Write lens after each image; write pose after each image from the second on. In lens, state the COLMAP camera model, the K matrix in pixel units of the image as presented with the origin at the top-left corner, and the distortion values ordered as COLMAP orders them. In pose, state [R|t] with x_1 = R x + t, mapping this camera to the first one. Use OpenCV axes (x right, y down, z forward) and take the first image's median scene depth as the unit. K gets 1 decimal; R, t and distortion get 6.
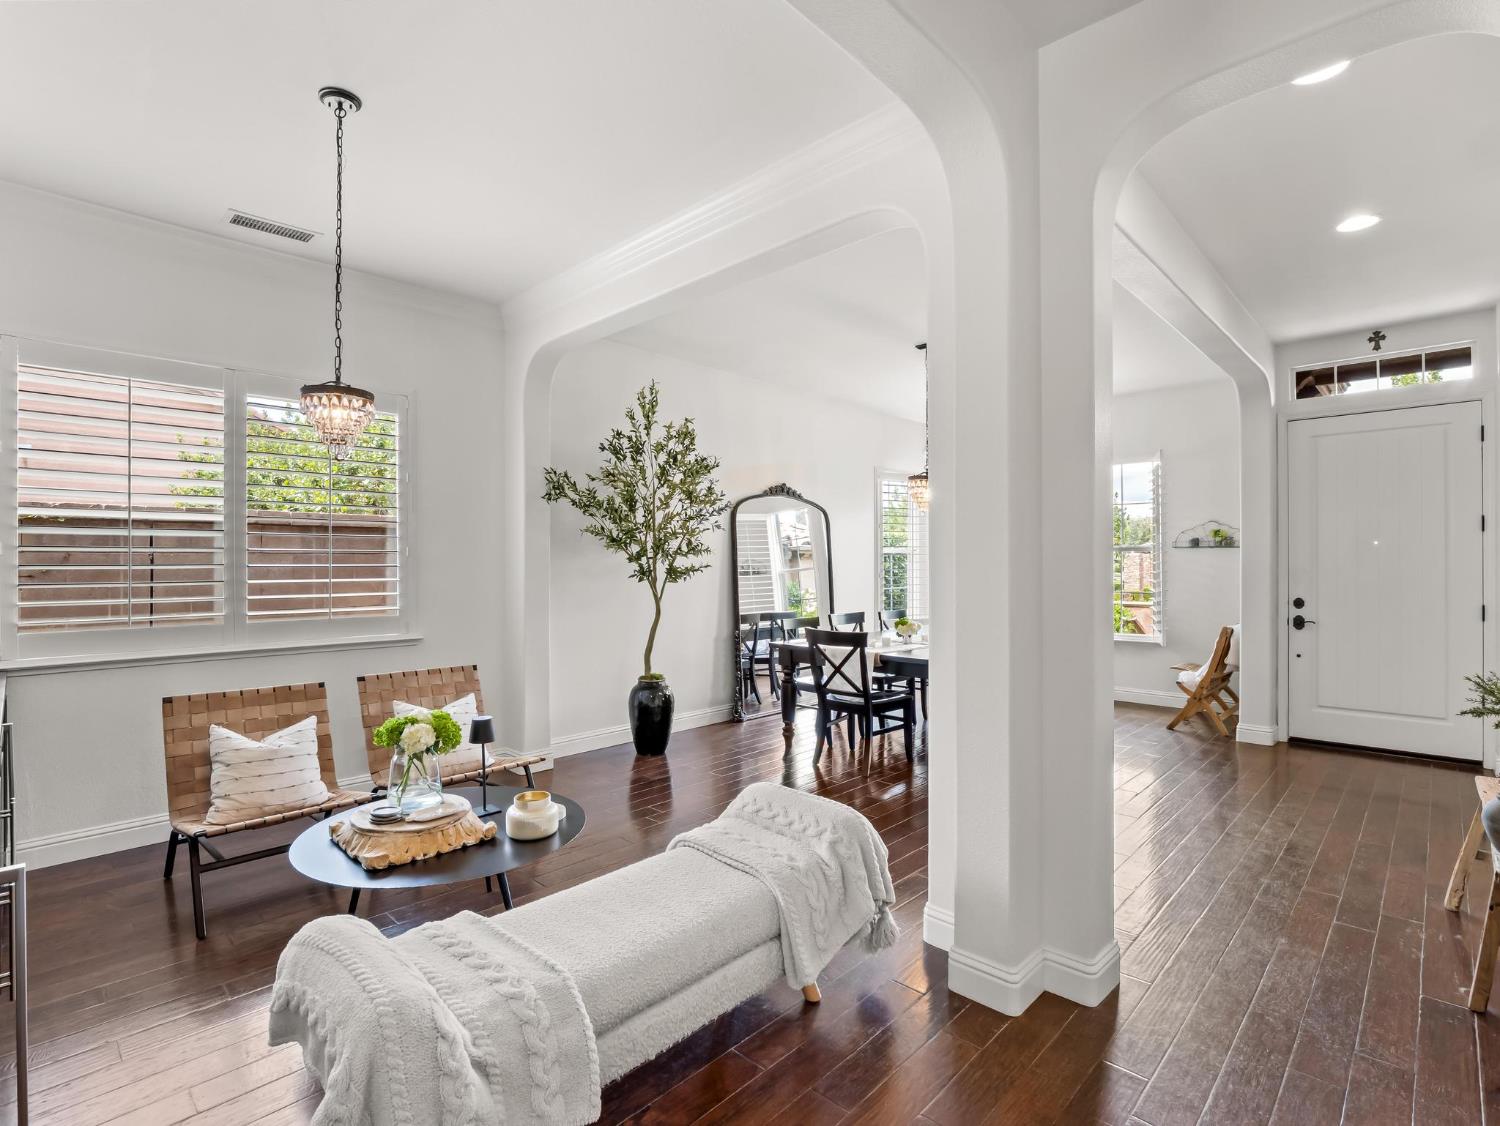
lens RADIAL K [[711.2, 0, 750.0], [0, 711.2, 563.0], [0, 0, 1]] dist [0.001257, 0.000020]
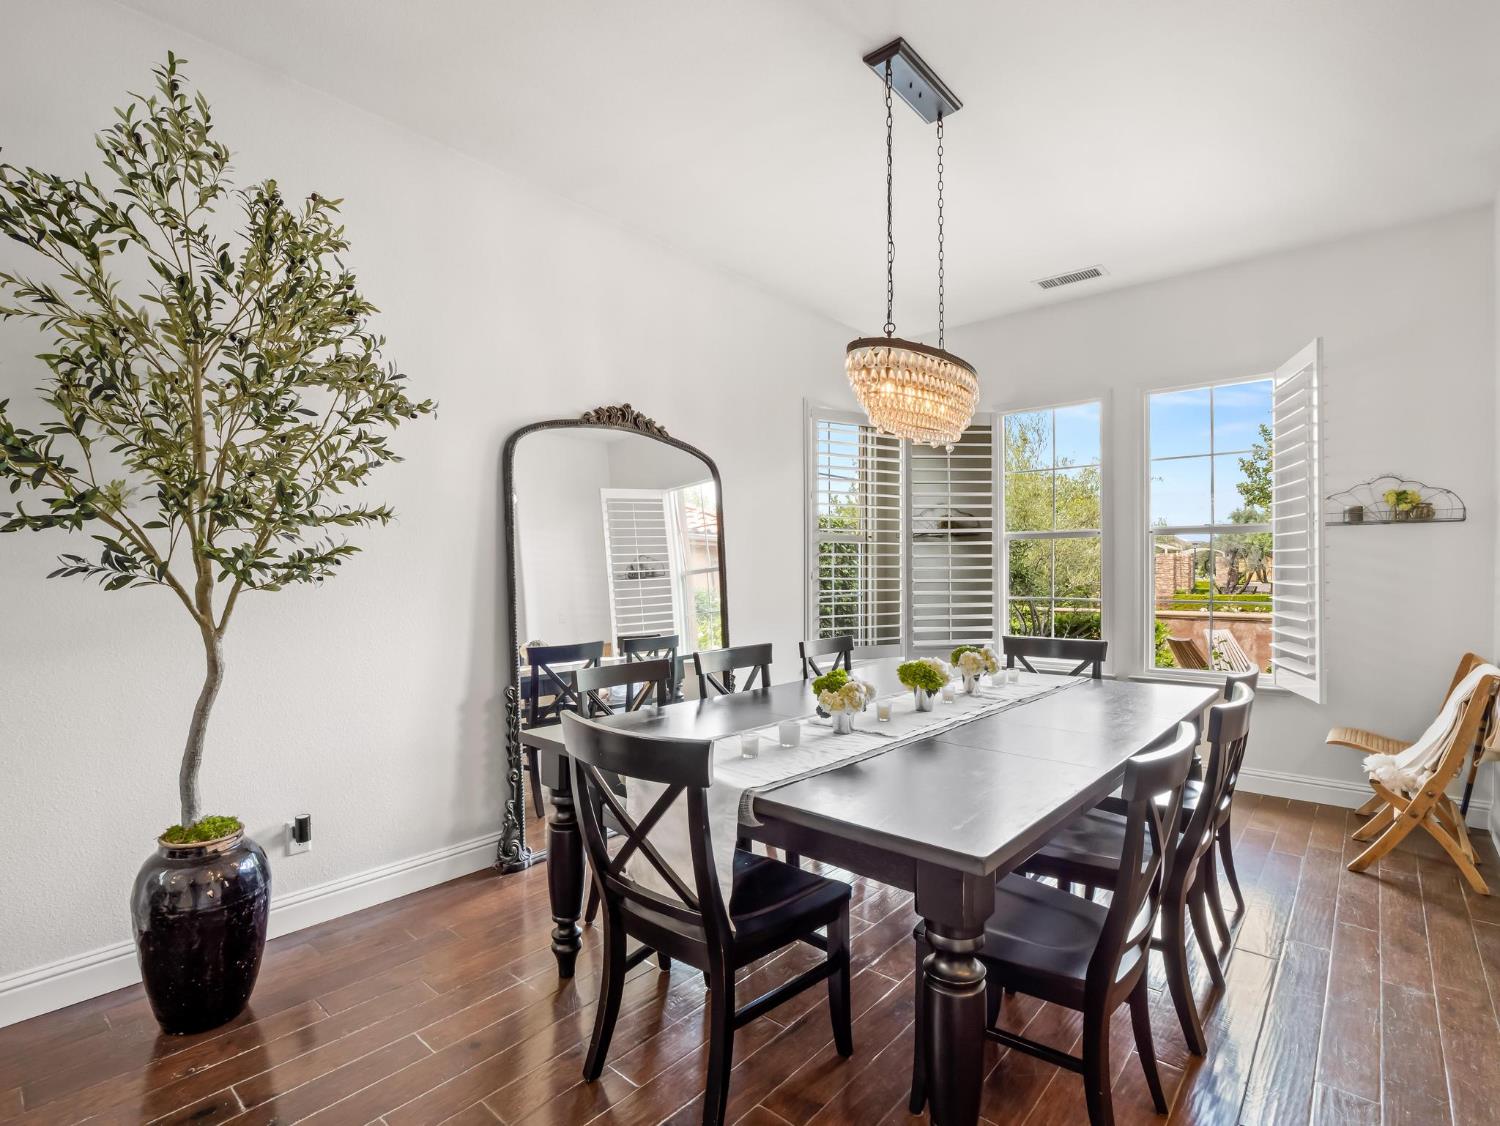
lens RADIAL K [[723.7, 0, 750.0], [0, 723.7, 563.0], [0, 0, 1]] dist [-0.018497, -0.000089]
pose [[0.998608, -0.001875, 0.052720, 0.120888], [0.002248, 0.999973, -0.007005, 0.013030], [-0.052706, 0.007114, 0.998585, 0.483884]]
